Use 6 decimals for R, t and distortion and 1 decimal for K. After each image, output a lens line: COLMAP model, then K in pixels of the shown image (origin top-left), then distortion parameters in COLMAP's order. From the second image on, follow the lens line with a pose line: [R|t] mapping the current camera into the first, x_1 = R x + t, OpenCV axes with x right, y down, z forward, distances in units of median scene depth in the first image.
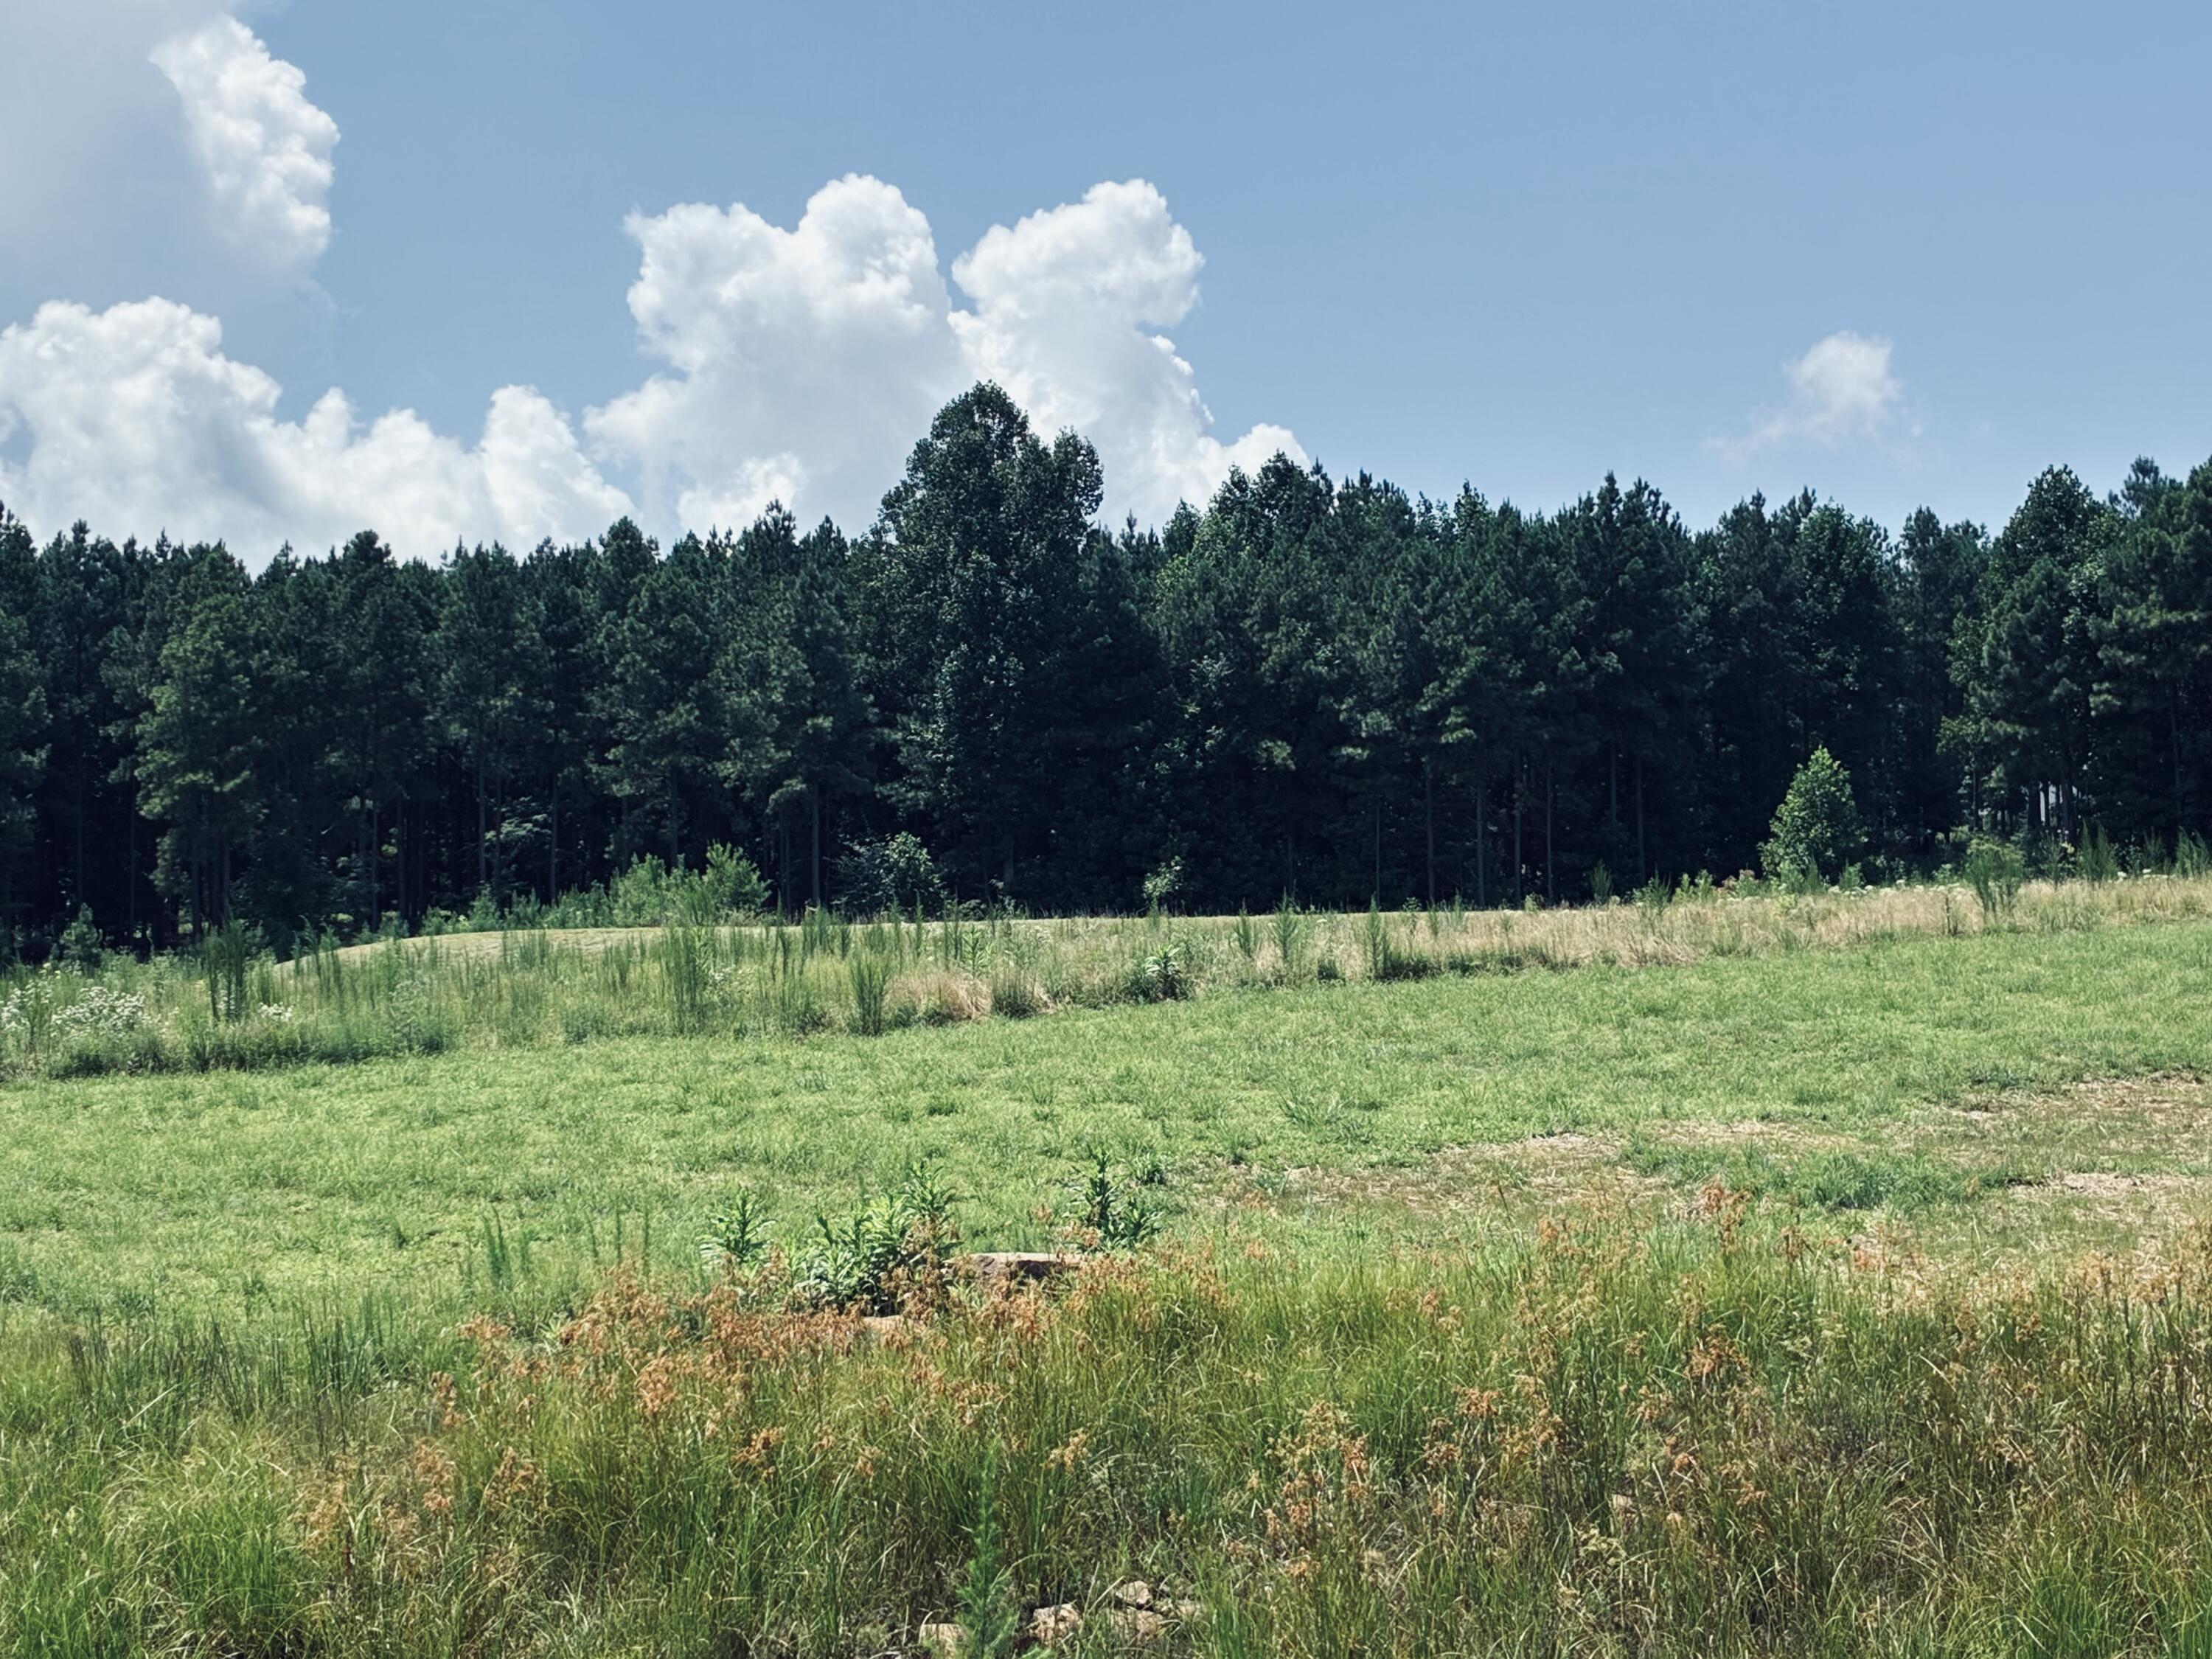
lens RADIAL K [[3491.5, 0, 1106.0], [0, 3491.5, 829.5], [0, 0, 1]] dist [0.209276, -1.184641]
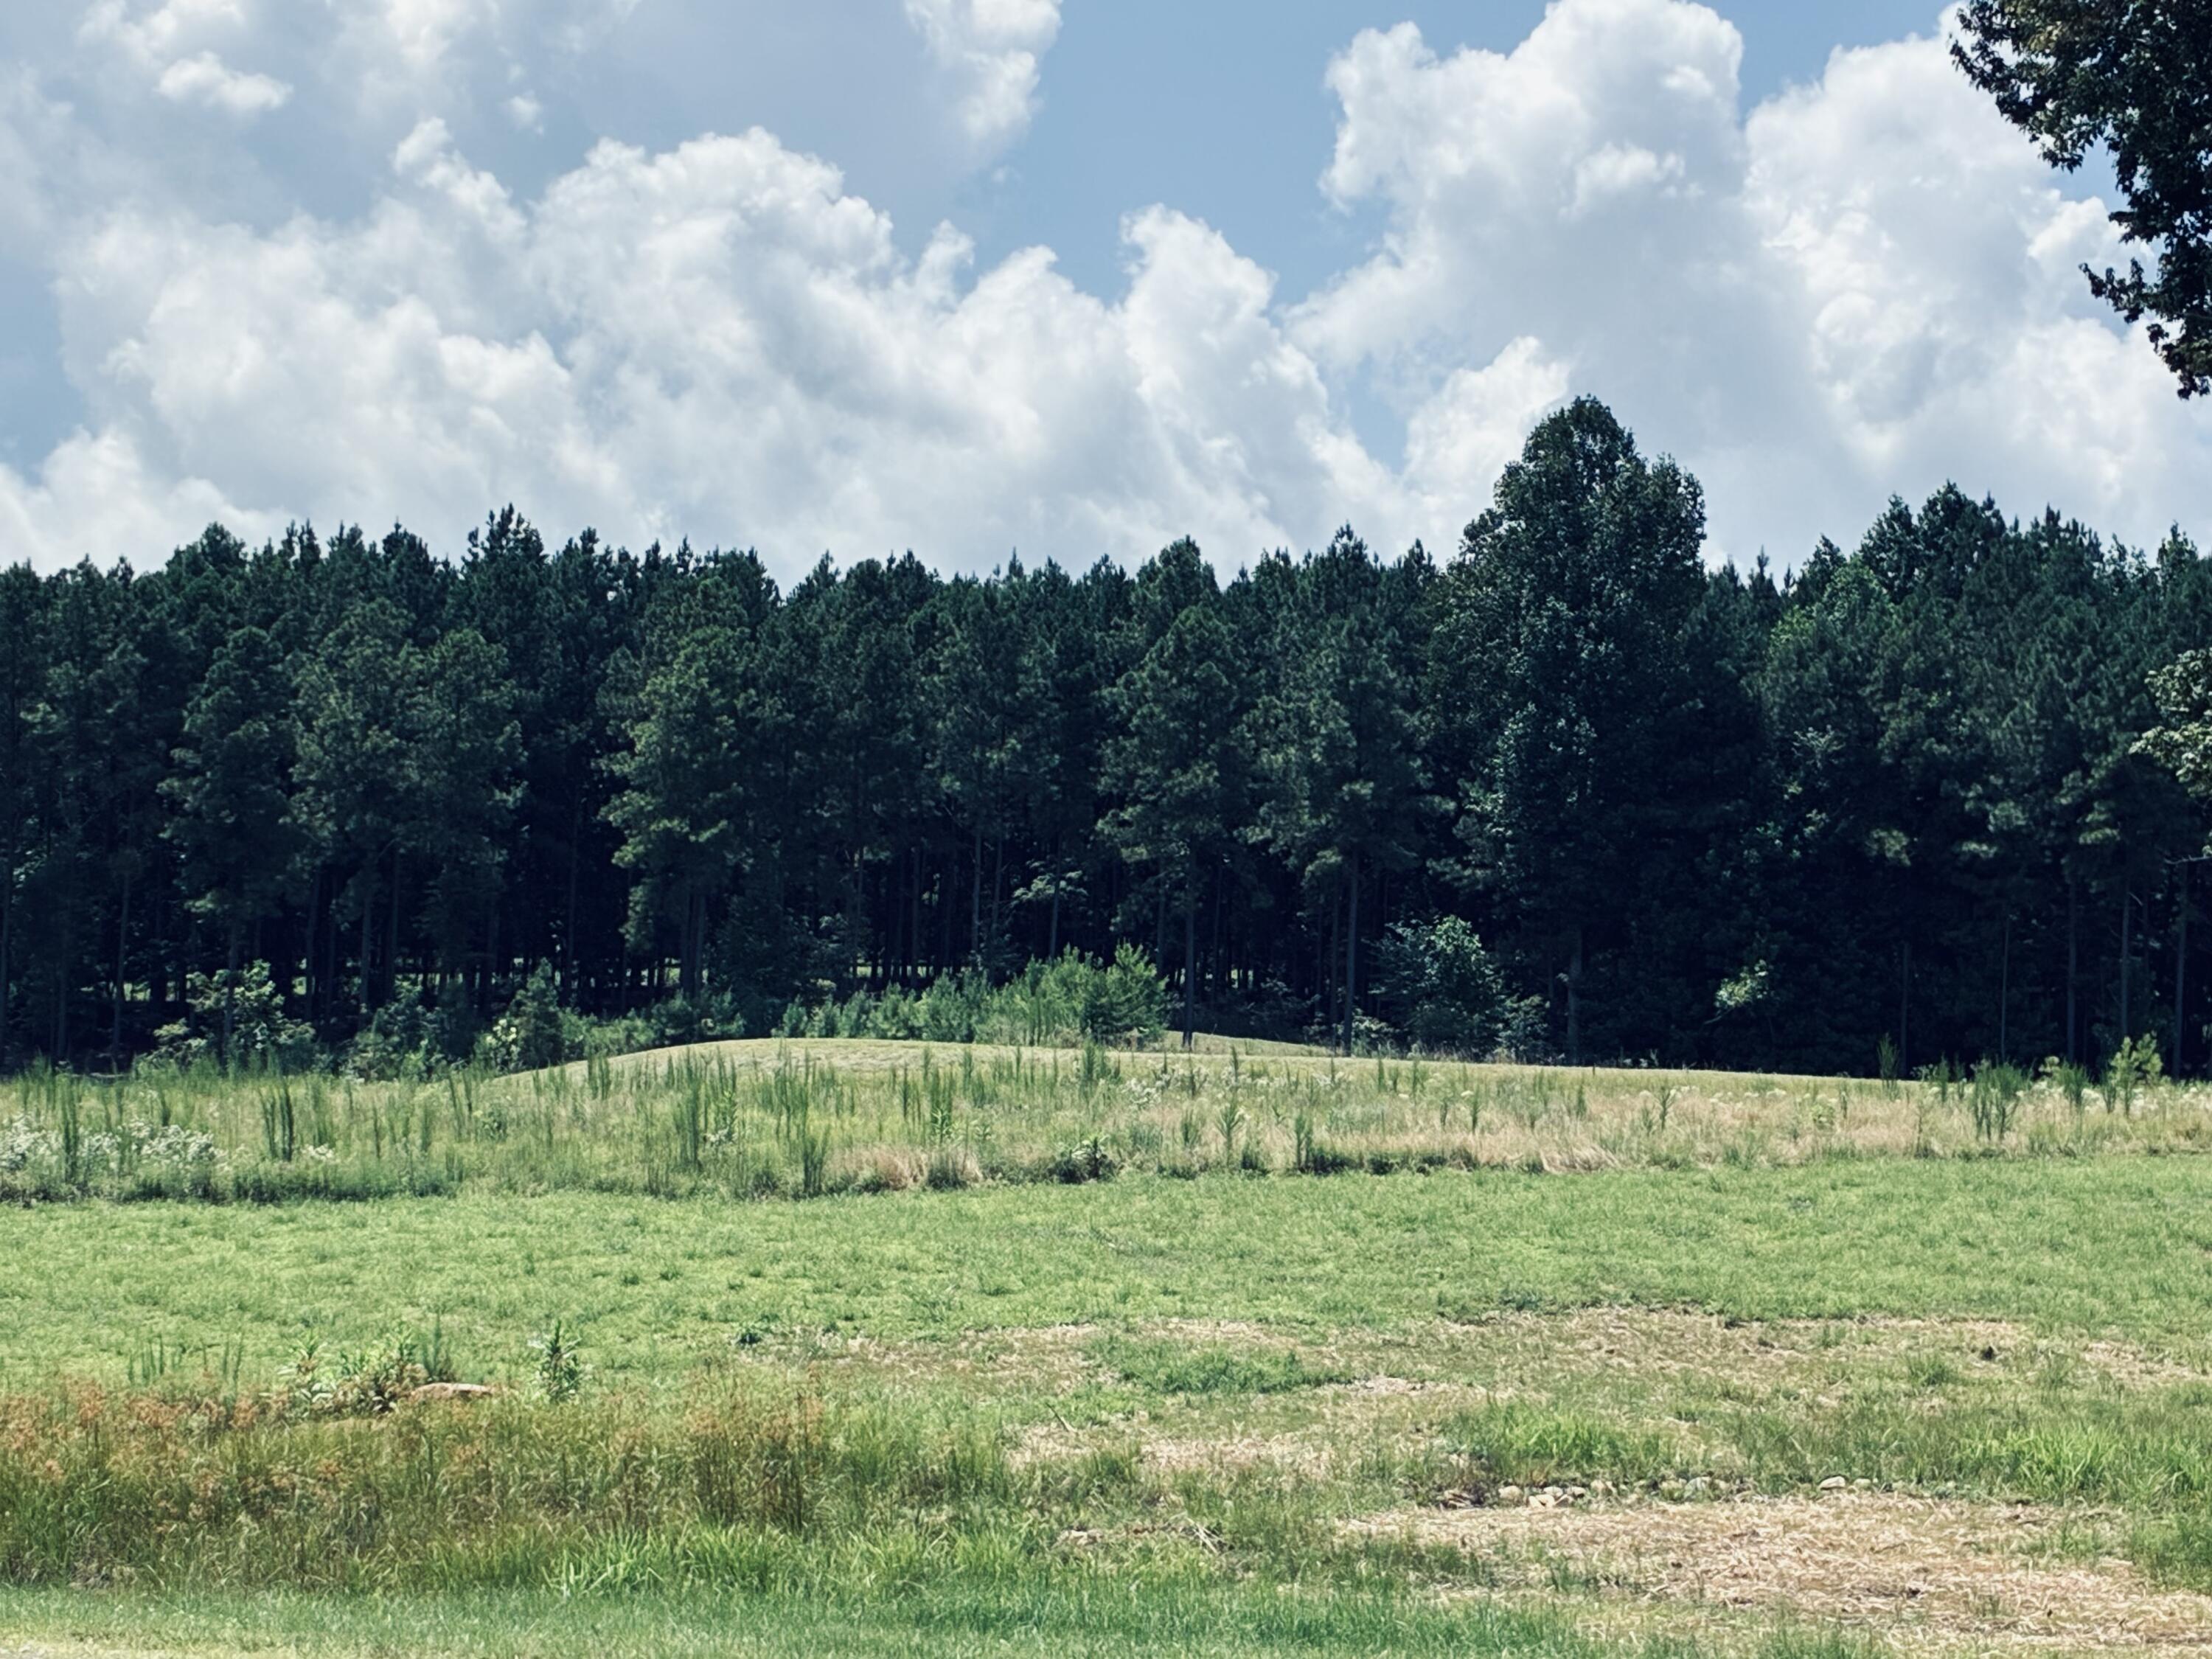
lens RADIAL K [[4565.9, 0, 1106.0], [0, 4565.9, 829.5], [0, 0, 1]] dist [0.150483, -0.009721]
pose [[0.976699, 0.043778, -0.210099, 0.097492], [-0.044037, 0.999024, 0.003450, -0.021123], [0.210045, 0.005882, 0.977674, -0.138440]]
